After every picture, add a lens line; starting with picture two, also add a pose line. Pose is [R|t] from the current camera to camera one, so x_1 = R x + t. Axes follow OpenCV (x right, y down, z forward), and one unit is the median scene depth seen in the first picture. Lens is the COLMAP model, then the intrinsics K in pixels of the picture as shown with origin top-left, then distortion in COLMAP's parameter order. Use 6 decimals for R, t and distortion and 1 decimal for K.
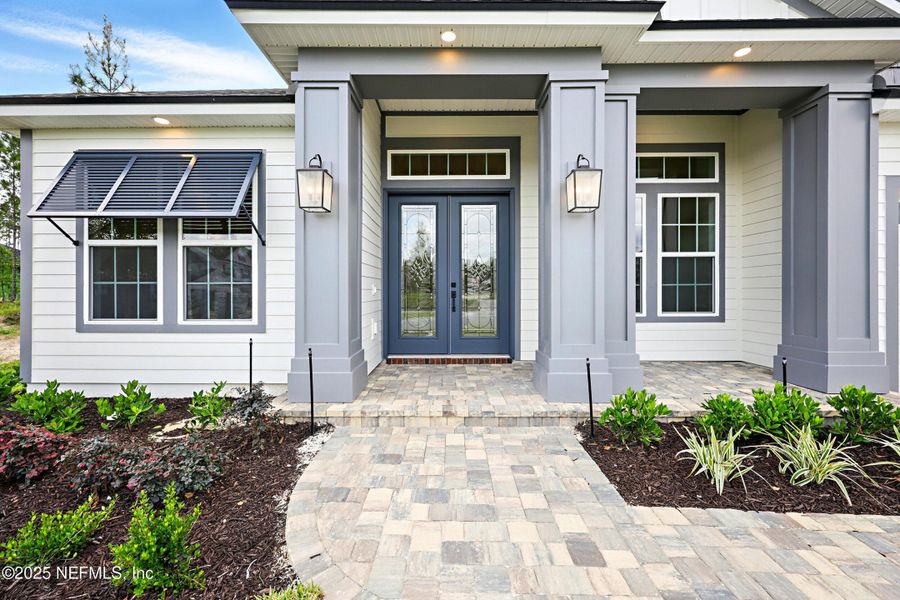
lens RADIAL K [[336.9, 0, 451.4], [0, 336.9, 291.1], [0, 0, 1]] dist [0.005620, 0.000195]
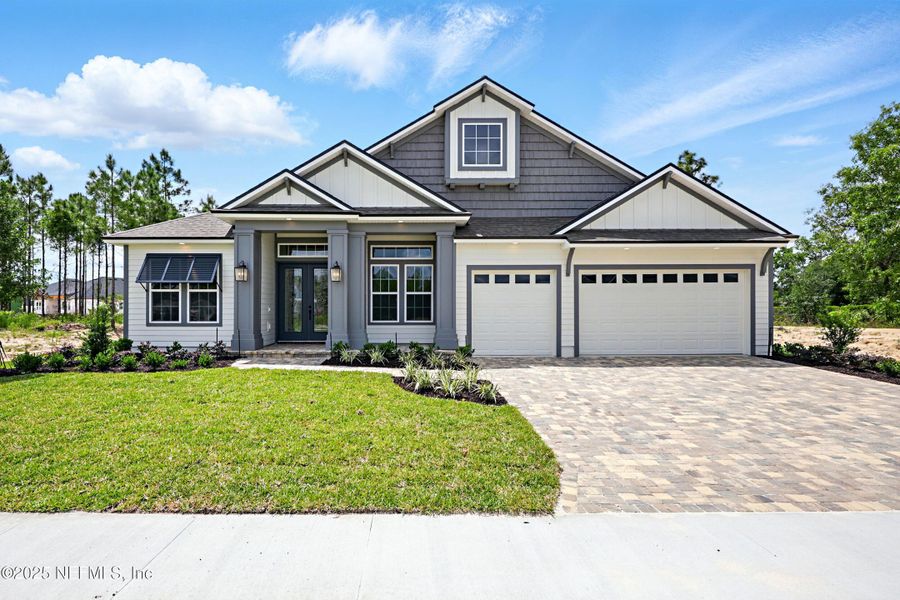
lens RADIAL K [[465.6, 0, 449.1], [0, 465.6, 309.1], [0, 0, 1]] dist [0.001249, 0.000325]
pose [[0.999992, 0.002511, 0.003022, 1.121438], [-0.002498, 0.999988, -0.004138, 0.002693], [-0.003032, 0.004131, 0.999987, -2.455925]]
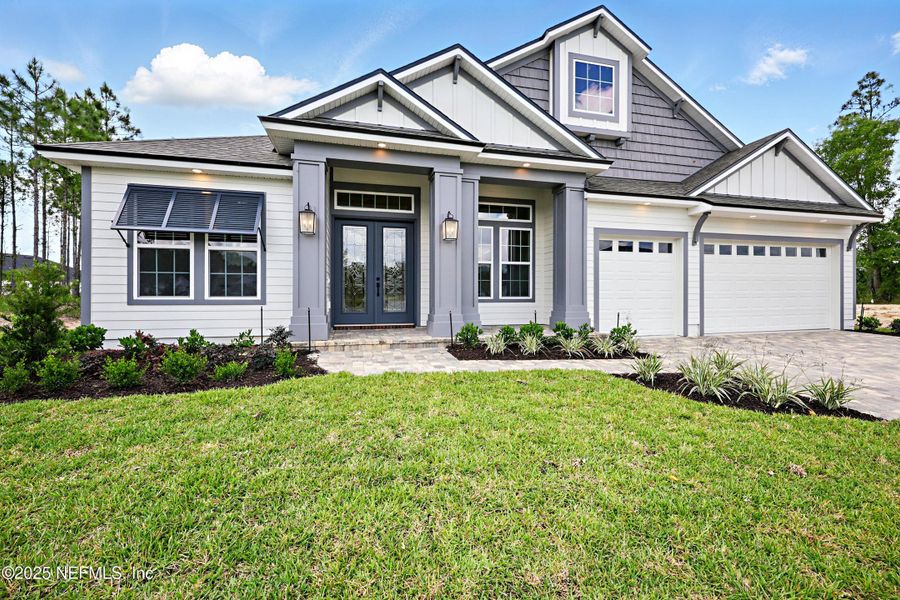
lens RADIAL K [[371.9, 0, 446.9], [0, 371.9, 296.1], [0, 0, 1]] dist [-0.001852, 0.001089]
pose [[0.966903, 0.002488, 0.255132, -0.161138], [-0.001070, 0.999983, -0.005699, 0.090729], [-0.255142, 0.005237, 0.966889, -0.954647]]
